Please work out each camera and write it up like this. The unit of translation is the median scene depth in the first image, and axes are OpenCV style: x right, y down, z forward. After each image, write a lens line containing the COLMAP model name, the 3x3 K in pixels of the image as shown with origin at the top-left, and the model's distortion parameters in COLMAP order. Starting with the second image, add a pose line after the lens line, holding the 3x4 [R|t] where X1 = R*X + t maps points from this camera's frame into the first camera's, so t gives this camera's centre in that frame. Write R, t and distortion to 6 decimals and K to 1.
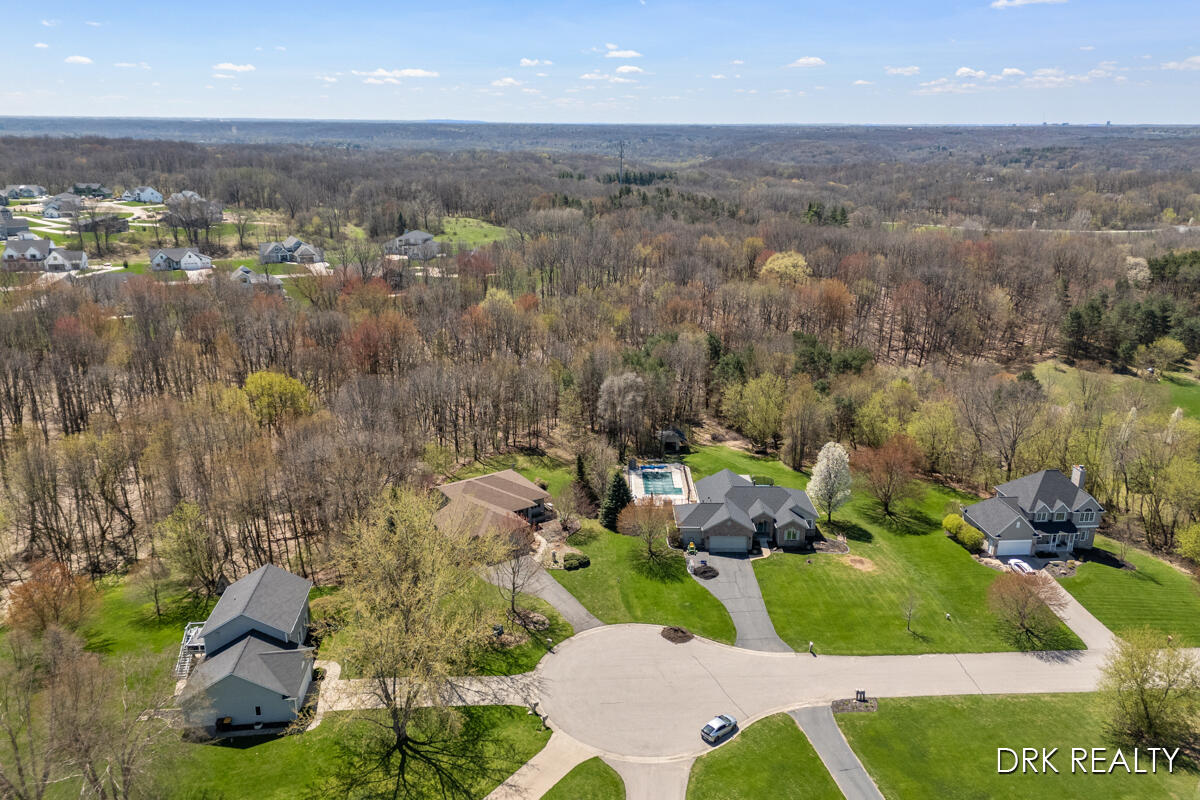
lens RADIAL K [[884.3, 0, 597.3], [0, 884.3, 396.4], [0, 0, 1]] dist [0.065043, -0.057507]
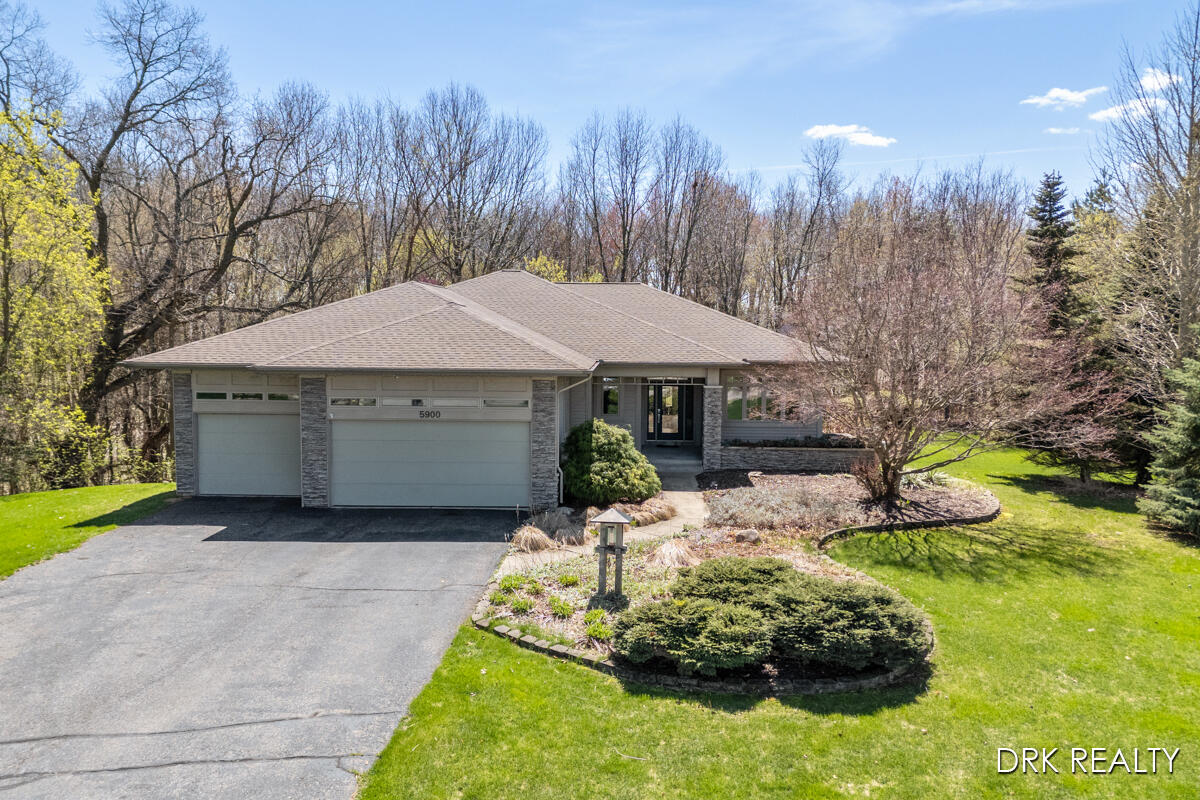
lens RADIAL K [[884.3, 0, 605.8], [0, 884.3, 397.8], [0, 0, 1]] dist [0.065043, -0.057507]
pose [[0.815509, 0.035078, -0.577680, 0.017737], [-0.170939, 0.968228, -0.182522, 0.191017], [0.552924, 0.247597, 0.795595, 0.949165]]
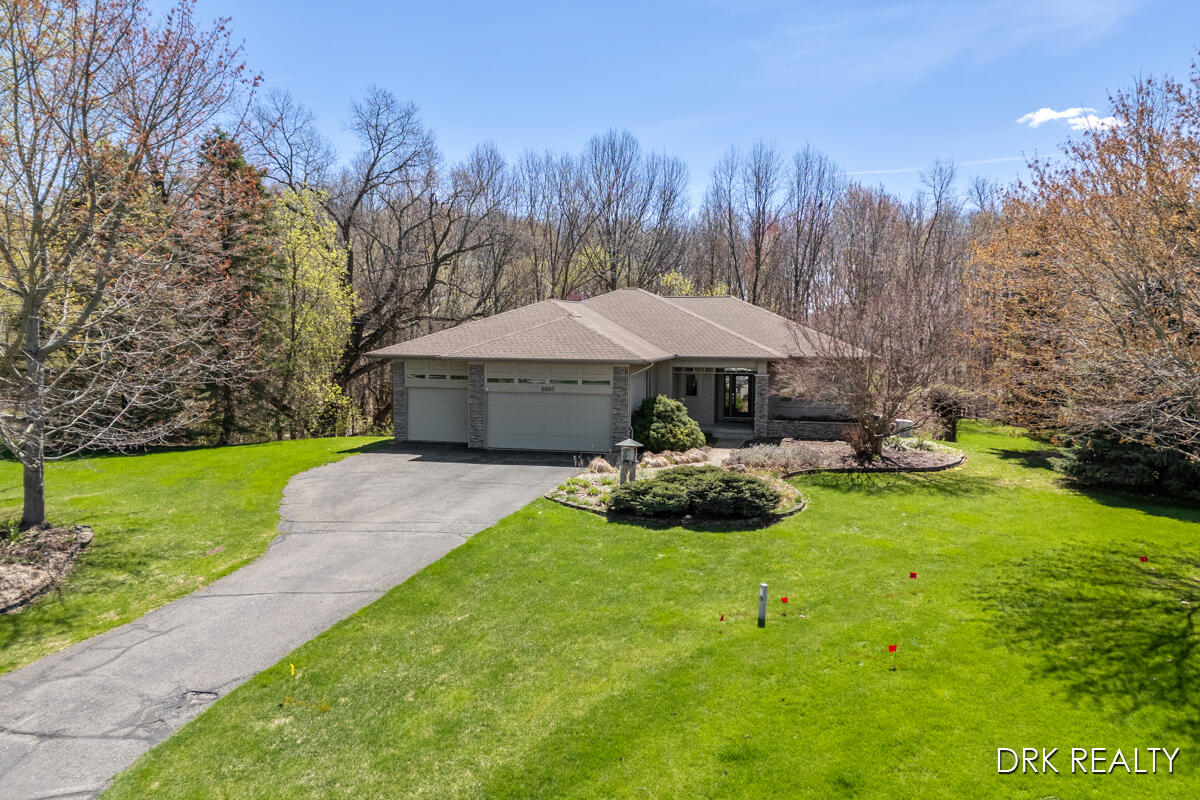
lens RADIAL K [[884.3, 0, 602.4], [0, 884.3, 399.6], [0, 0, 1]] dist [0.065043, -0.057507]
pose [[0.668030, 0.045795, -0.742724, 0.097412], [-0.223114, 0.964511, -0.141206, 0.205203], [0.709899, 0.260042, 0.654539, 0.908587]]
